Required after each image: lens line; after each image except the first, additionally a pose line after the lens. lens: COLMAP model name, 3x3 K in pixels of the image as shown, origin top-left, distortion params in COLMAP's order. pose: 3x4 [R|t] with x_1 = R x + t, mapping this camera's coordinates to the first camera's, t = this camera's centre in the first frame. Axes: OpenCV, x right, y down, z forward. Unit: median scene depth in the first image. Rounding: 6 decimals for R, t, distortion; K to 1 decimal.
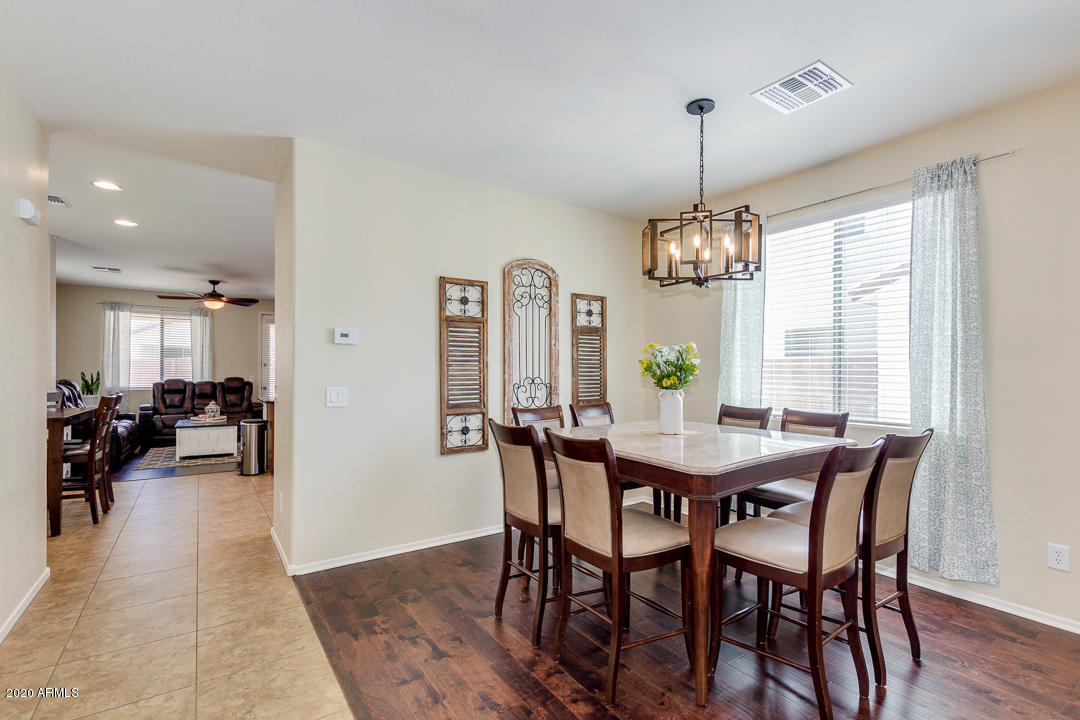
lens RADIAL K [[494.1, 0, 535.6], [0, 494.1, 378.2], [0, 0, 1]] dist [-0.000255, -0.000238]
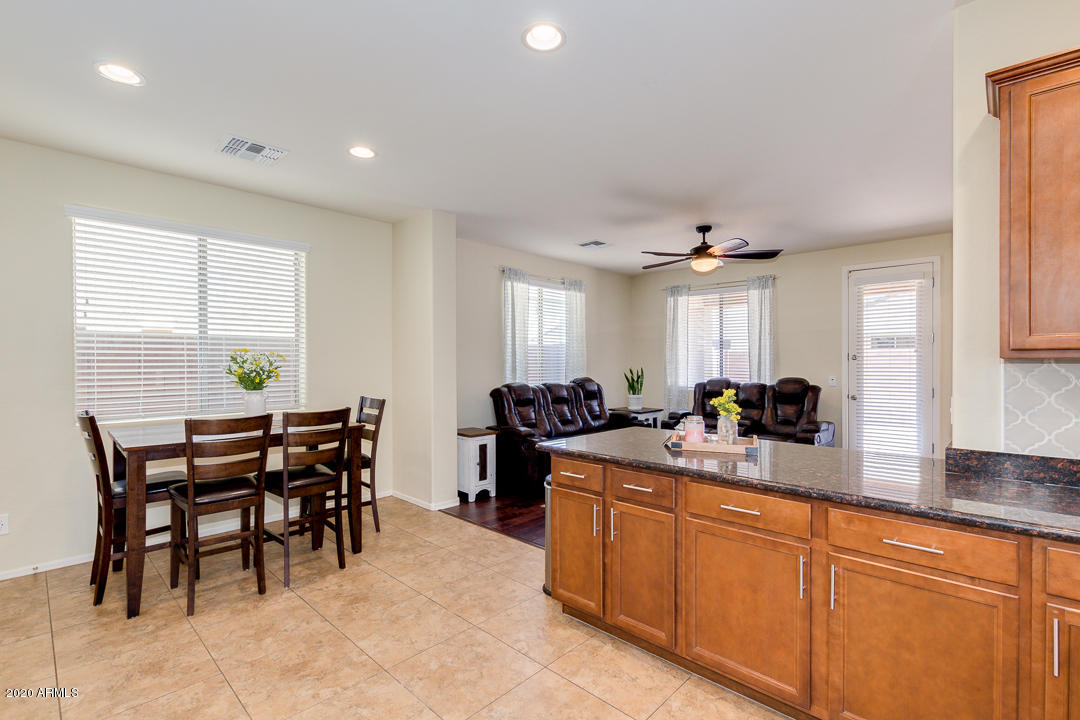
lens RADIAL K [[490.6, 0, 537.3], [0, 490.6, 359.7], [0, 0, 1]] dist [-0.002044, -0.000626]
pose [[0.218506, -0.003751, -0.975828, -0.075356], [-0.015130, 0.999859, -0.007232, -0.017236], [0.975718, 0.016345, 0.218419, 0.582144]]
